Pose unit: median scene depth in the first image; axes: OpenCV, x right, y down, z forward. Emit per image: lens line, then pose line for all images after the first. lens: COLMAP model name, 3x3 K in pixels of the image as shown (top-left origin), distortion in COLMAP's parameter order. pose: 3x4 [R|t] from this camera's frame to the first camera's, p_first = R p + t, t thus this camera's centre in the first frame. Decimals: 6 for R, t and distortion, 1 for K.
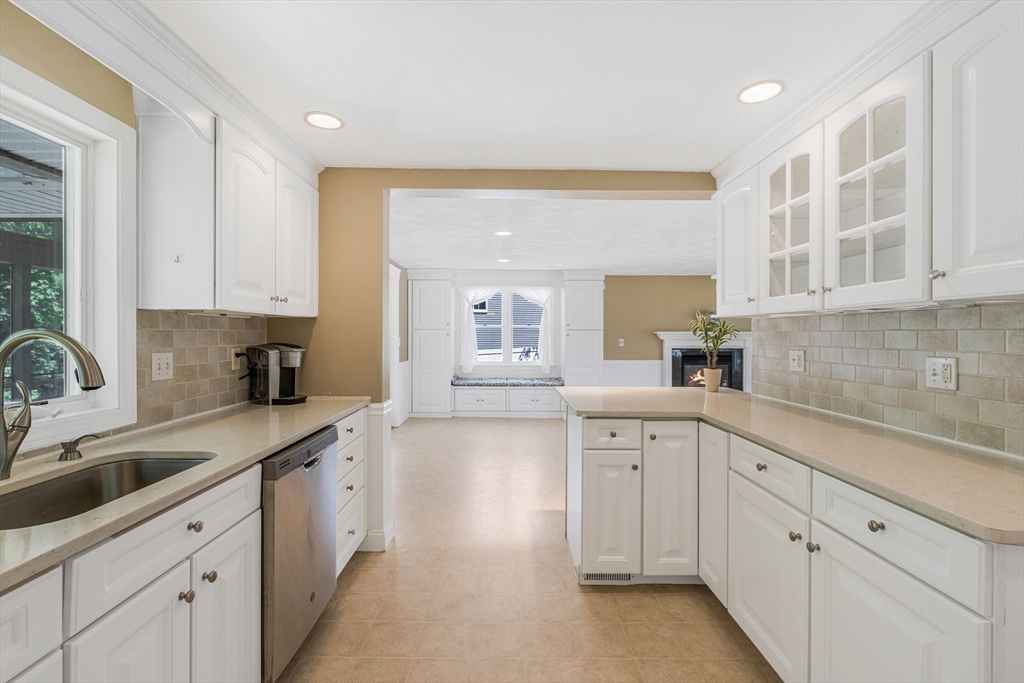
lens RADIAL K [[458.1, 0, 515.4], [0, 458.1, 335.8], [0, 0, 1]] dist [-0.002314, 0.001174]
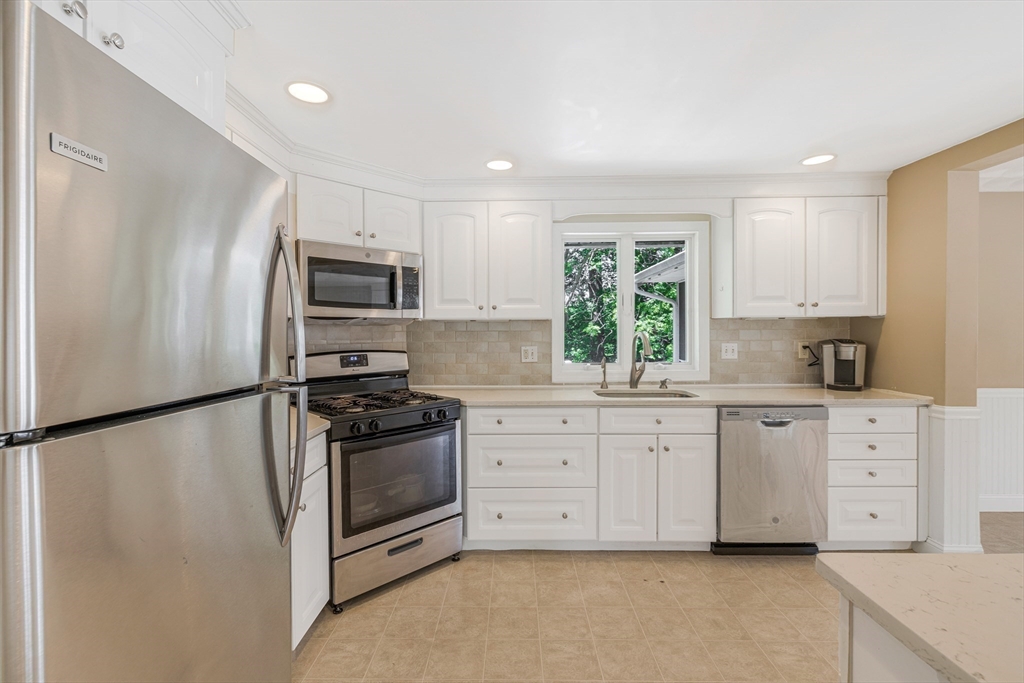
lens RADIAL K [[458.1, 0, 506.8], [0, 458.1, 337.1], [0, 0, 1]] dist [-0.002314, 0.001174]
pose [[-0.023932, 0.011578, -0.999647, 0.889116], [0.001844, 0.999932, 0.011537, -0.005924], [0.999712, -0.001567, -0.023951, 0.198127]]
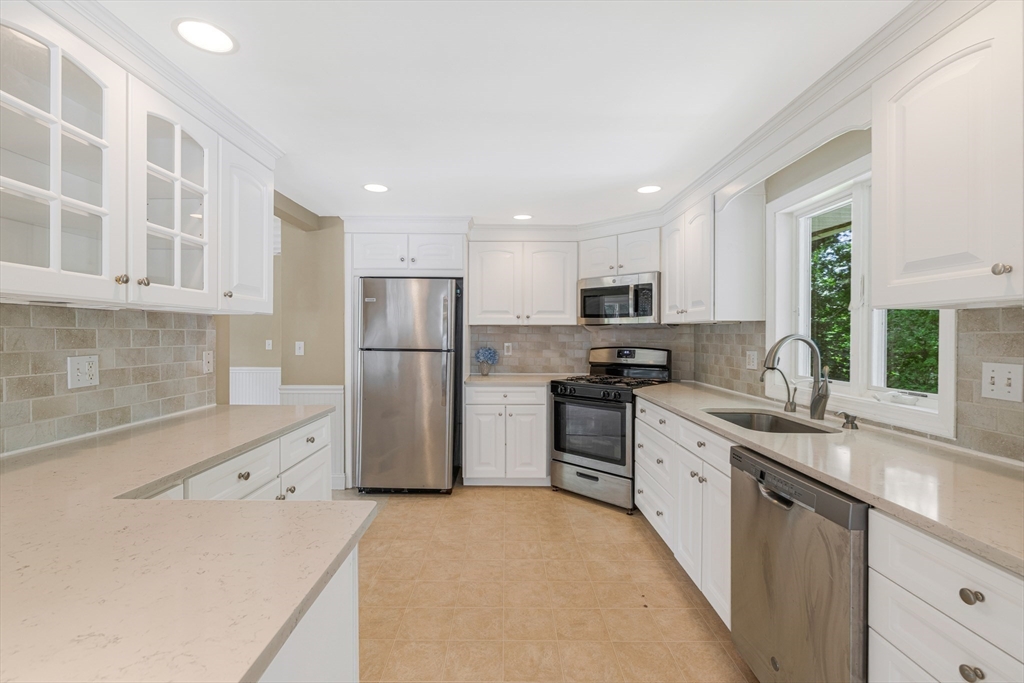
lens RADIAL K [[458.1, 0, 507.4], [0, 458.1, 335.9], [0, 0, 1]] dist [-0.002314, 0.001174]
pose [[-0.999795, -0.003521, 0.019917, -0.023537], [-0.003434, 0.999984, 0.004398, -0.003790], [-0.019932, 0.004329, -0.999792, 1.718779]]
